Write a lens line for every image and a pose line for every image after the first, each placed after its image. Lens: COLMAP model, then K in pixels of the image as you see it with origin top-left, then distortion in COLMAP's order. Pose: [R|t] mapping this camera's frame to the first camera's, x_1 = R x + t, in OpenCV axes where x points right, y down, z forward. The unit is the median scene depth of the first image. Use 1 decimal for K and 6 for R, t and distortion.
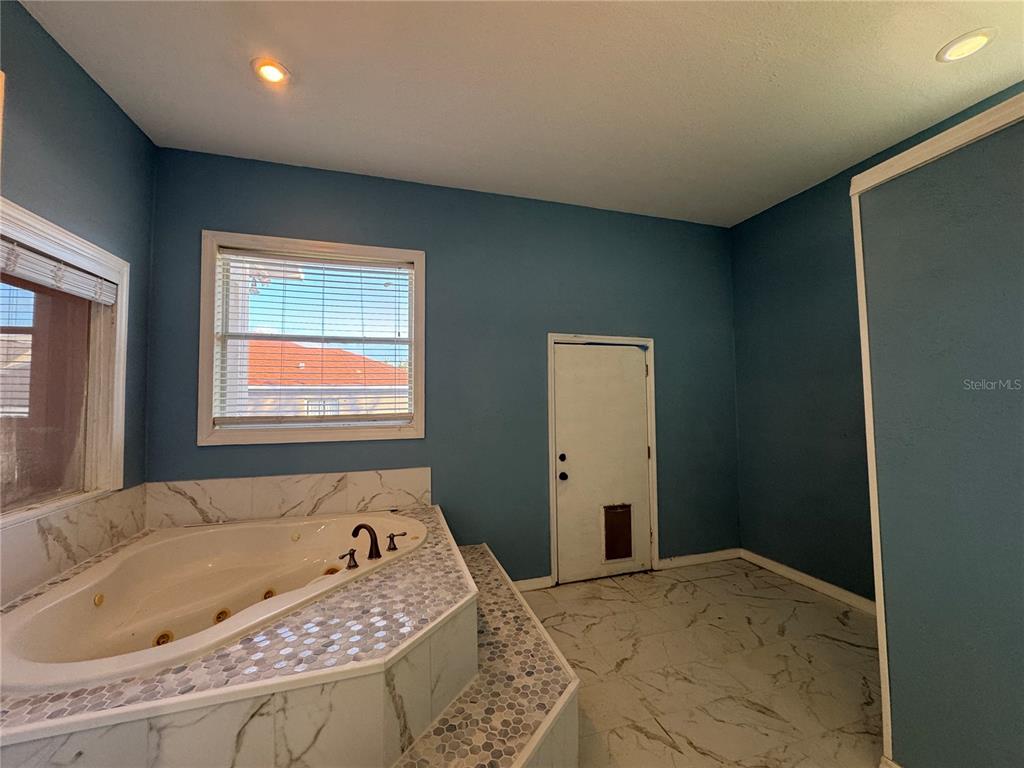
lens RADIAL K [[409.0, 0, 511.8], [0, 409.0, 383.4], [0, 0, 1]] dist [-0.003196, 0.000280]
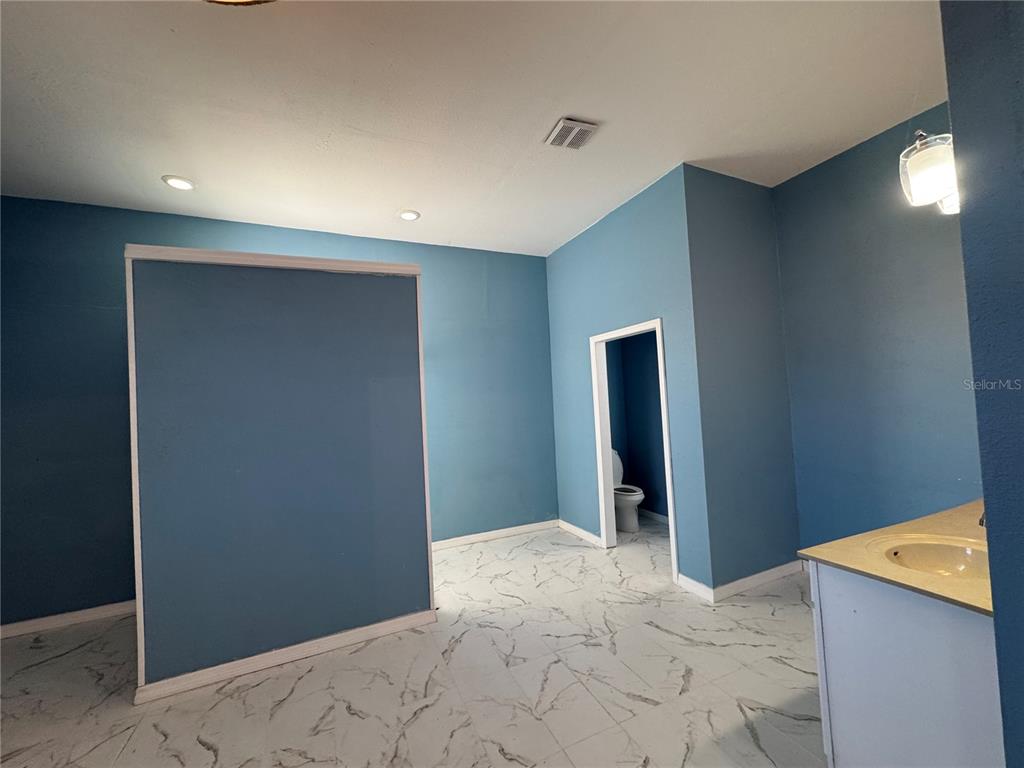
lens RADIAL K [[409.0, 0, 512.1], [0, 409.0, 385.7], [0, 0, 1]] dist [-0.003196, 0.000280]
pose [[-0.130625, 0.049520, 0.990194, -0.350499], [0.013643, 0.998747, -0.048148, 0.012354], [-0.991338, 0.007220, -0.131137, -0.018024]]
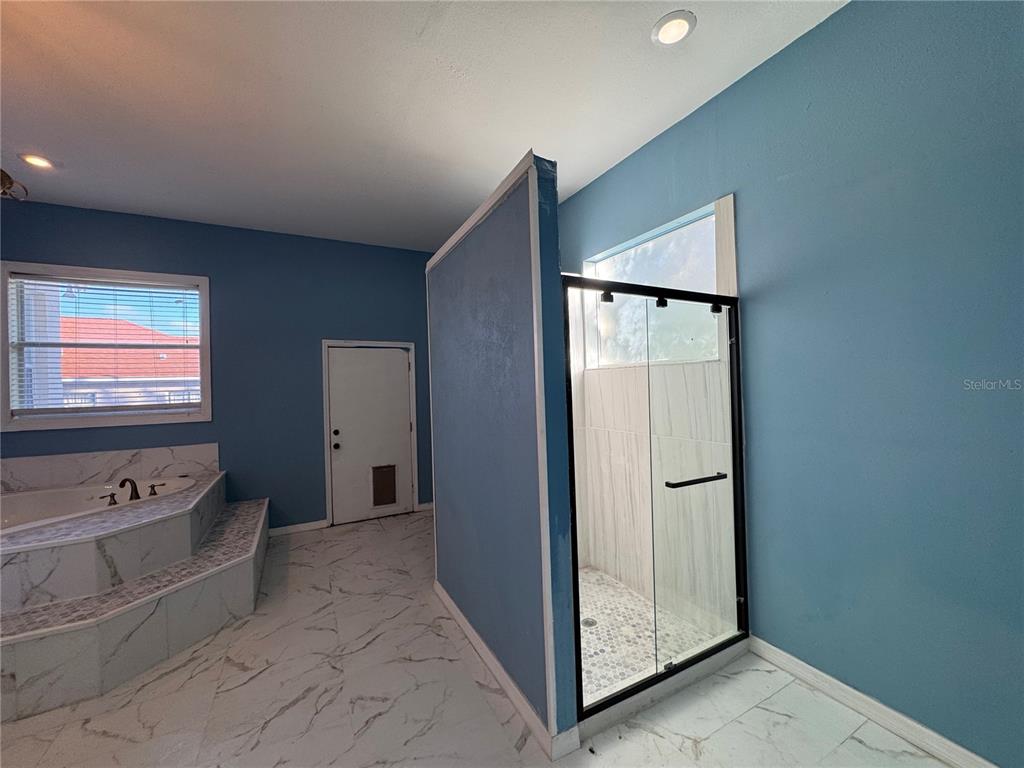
lens RADIAL K [[409.0, 0, 512.8], [0, 409.0, 383.6], [0, 0, 1]] dist [-0.003196, 0.000280]
pose [[0.981879, -0.016167, 0.188816, 0.537936], [0.009523, 0.999305, 0.036041, -0.026563], [-0.189268, -0.033589, 0.981351, -0.512562]]
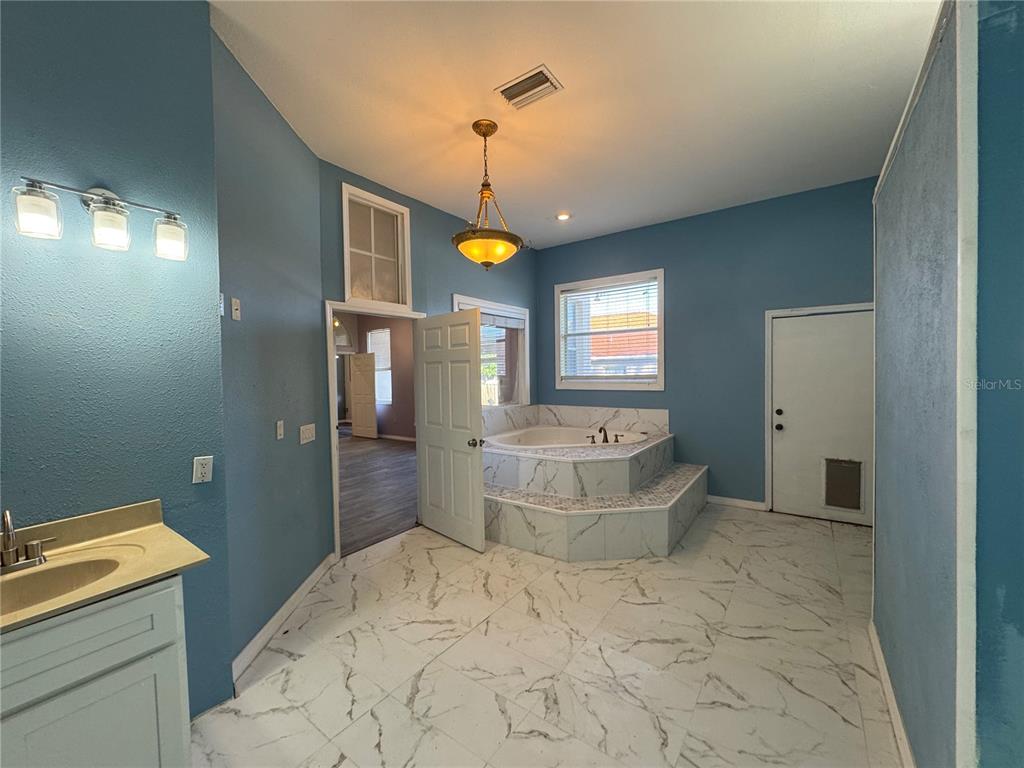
lens RADIAL K [[409.0, 0, 510.7], [0, 409.0, 383.9], [0, 0, 1]] dist [-0.003196, 0.000280]
pose [[0.609553, 0.022839, -0.792416, 0.728192], [0.041999, 0.997251, 0.061050, -0.012973], [0.791632, -0.070494, 0.606918, -0.447542]]
